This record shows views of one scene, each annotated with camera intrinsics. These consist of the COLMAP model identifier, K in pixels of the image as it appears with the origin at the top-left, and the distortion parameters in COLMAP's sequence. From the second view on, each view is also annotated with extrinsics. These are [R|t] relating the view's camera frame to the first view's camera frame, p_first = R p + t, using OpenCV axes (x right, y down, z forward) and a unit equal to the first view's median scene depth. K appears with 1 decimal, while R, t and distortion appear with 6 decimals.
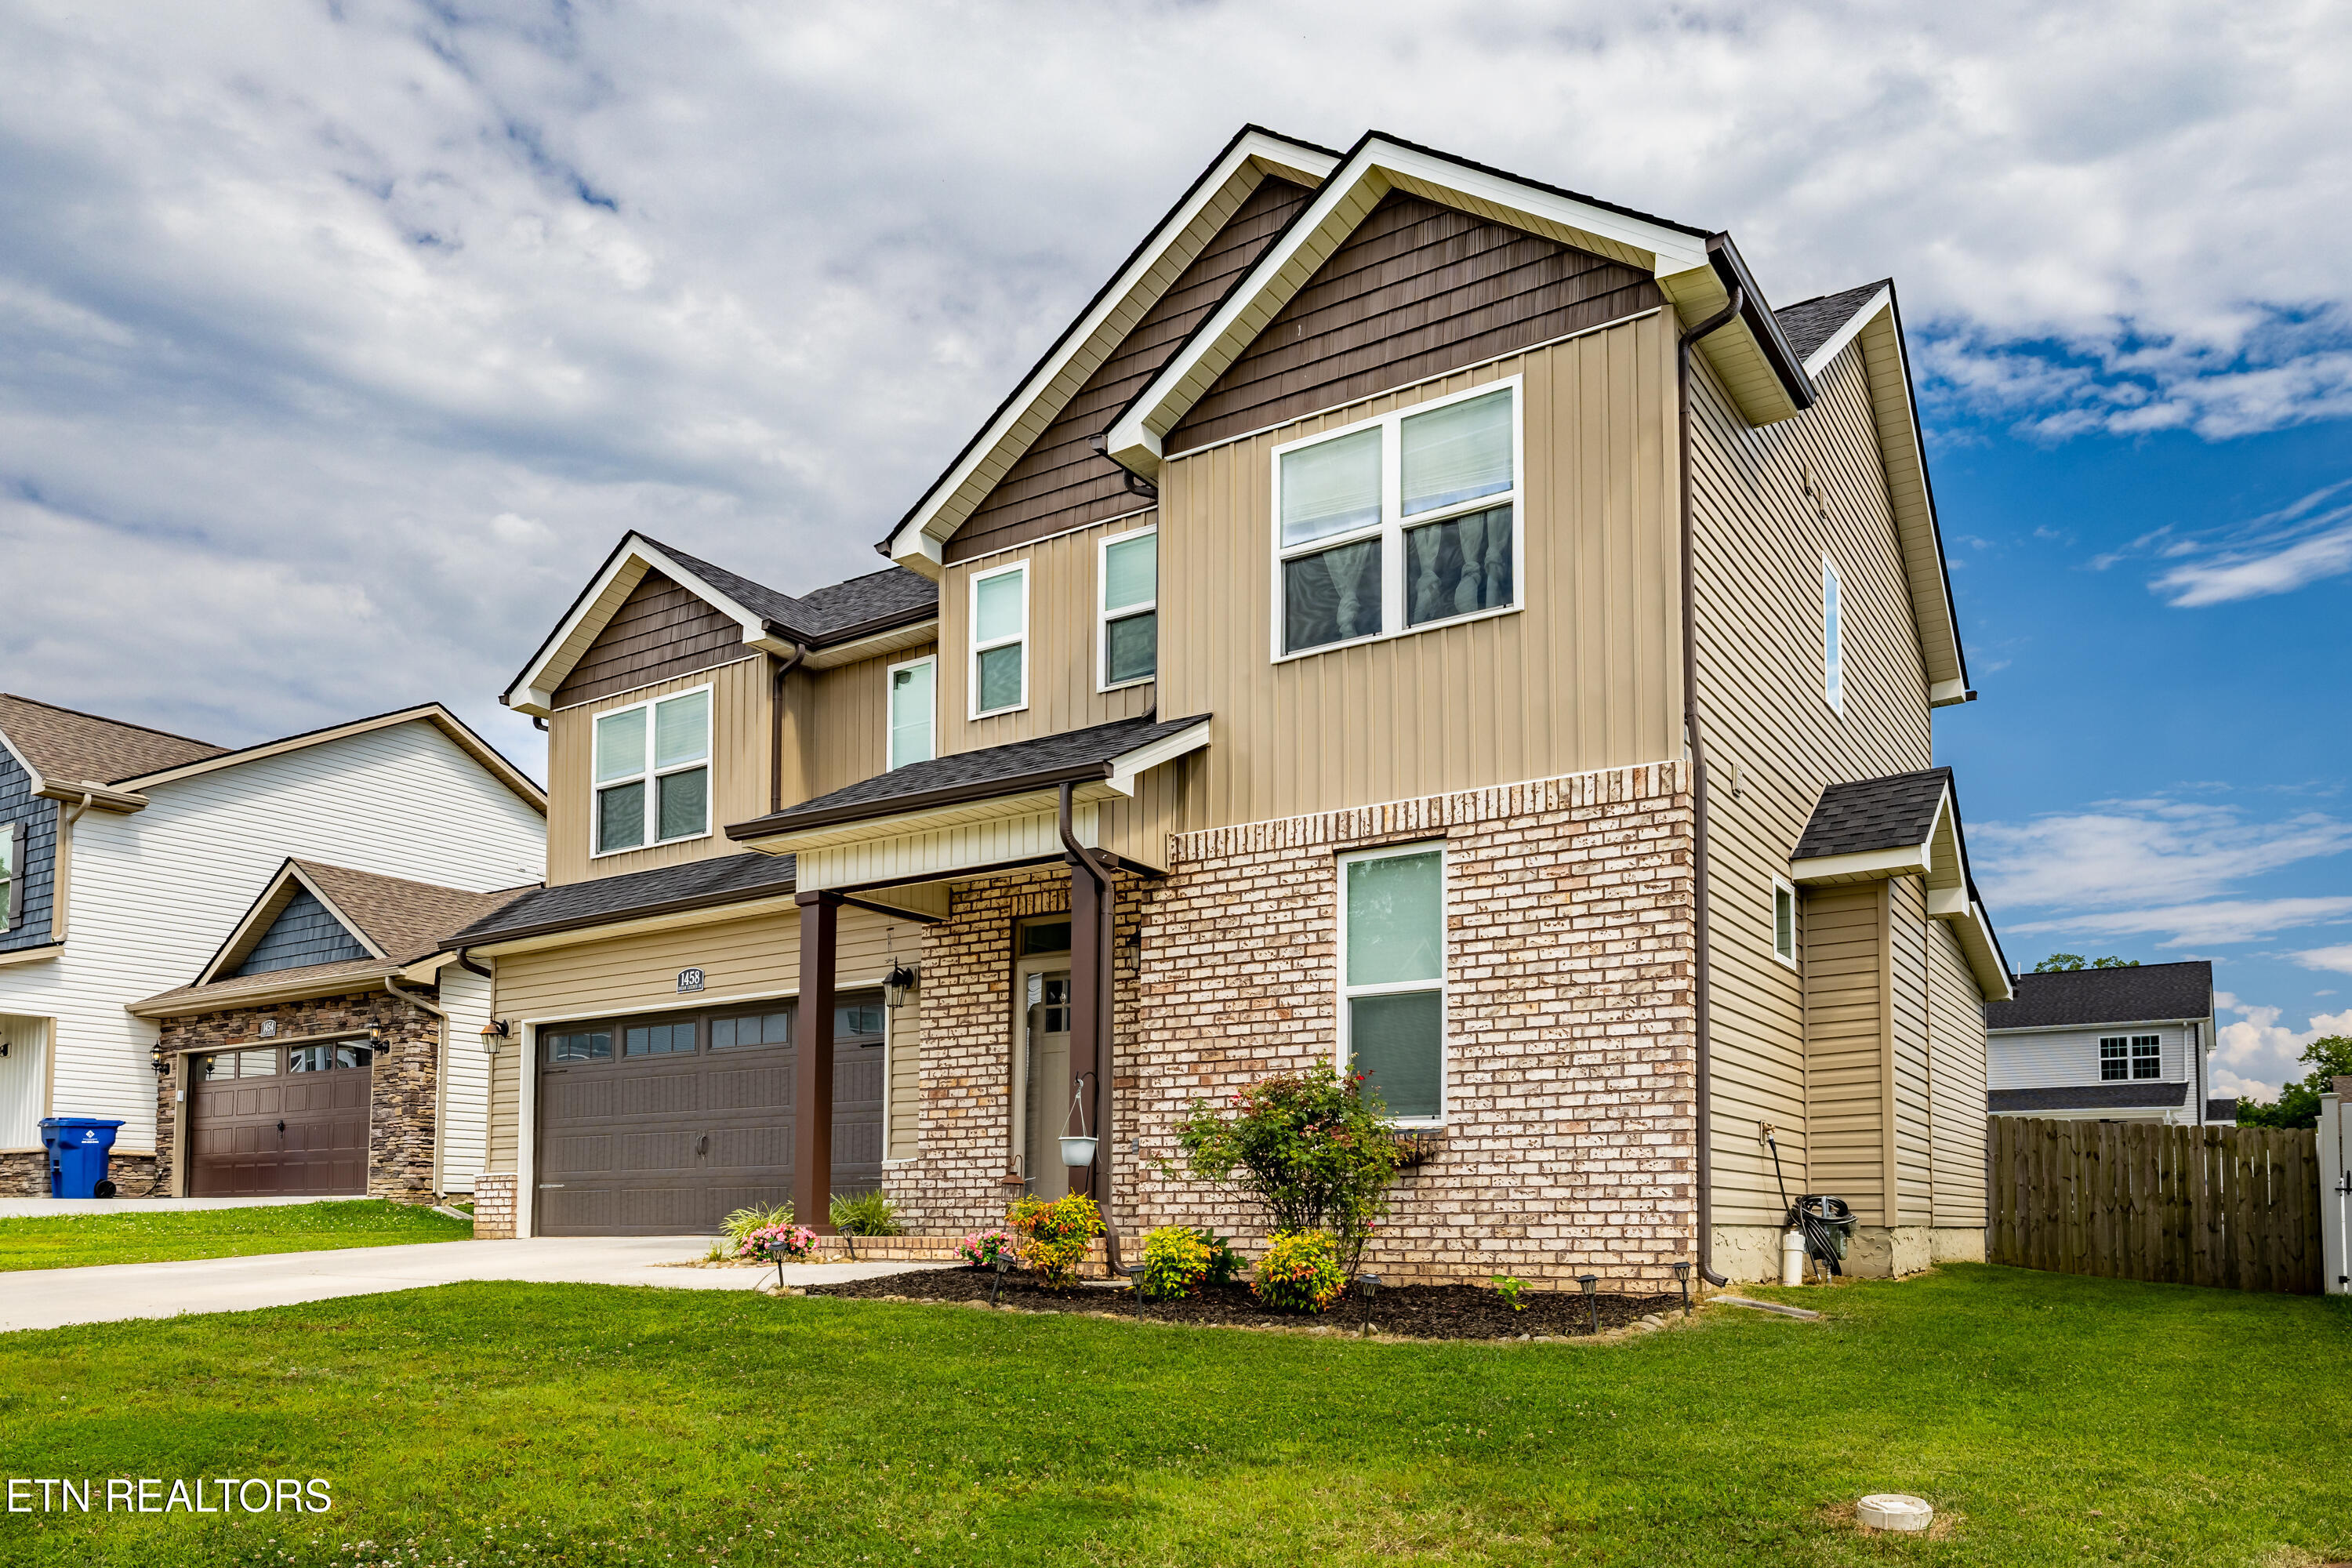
lens RADIAL K [[1616.5, 0, 1181.9], [0, 1616.5, 1149.2], [0, 0, 1]] dist [0.000495, -0.004351]
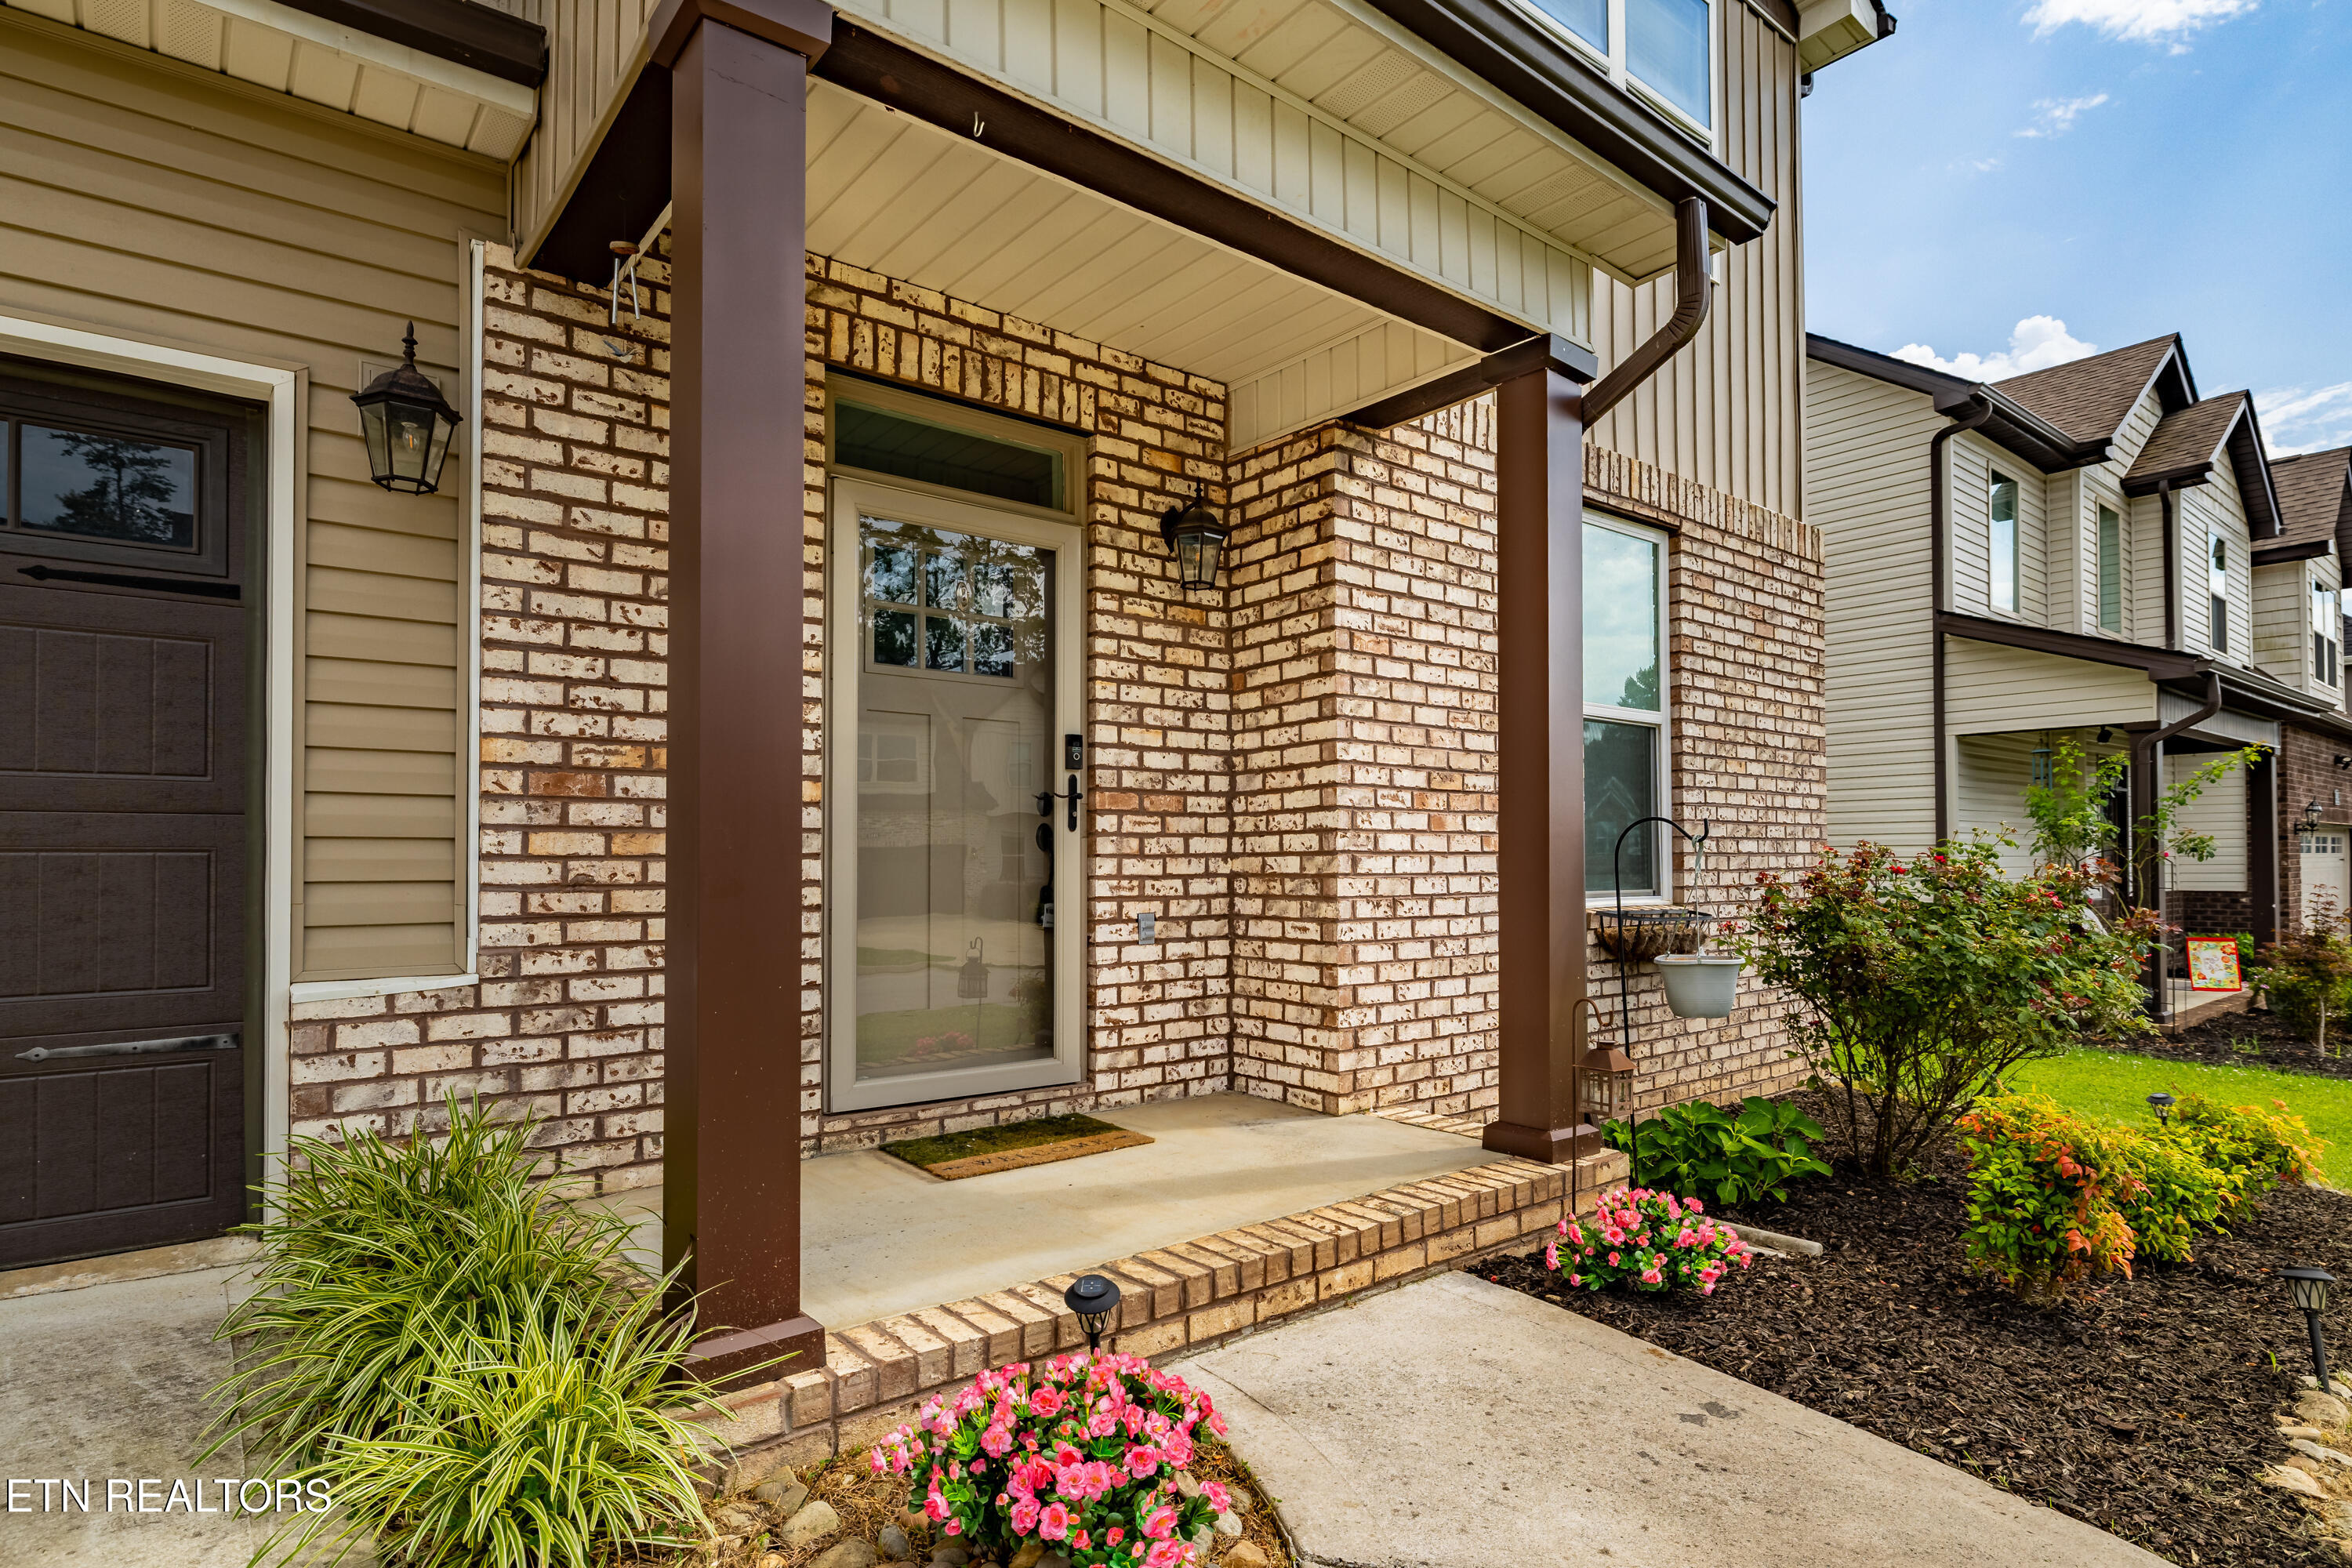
lens RADIAL K [[1013.4, 0, 1090.1], [0, 1013.4, 851.8], [0, 0, 1]] dist [-0.000056, 0.000013]
pose [[0.430249, 0.003515, 0.902704, -0.318875], [-0.041960, 0.998989, 0.016109, -0.030097], [-0.901735, -0.044808, 0.429961, 0.868303]]
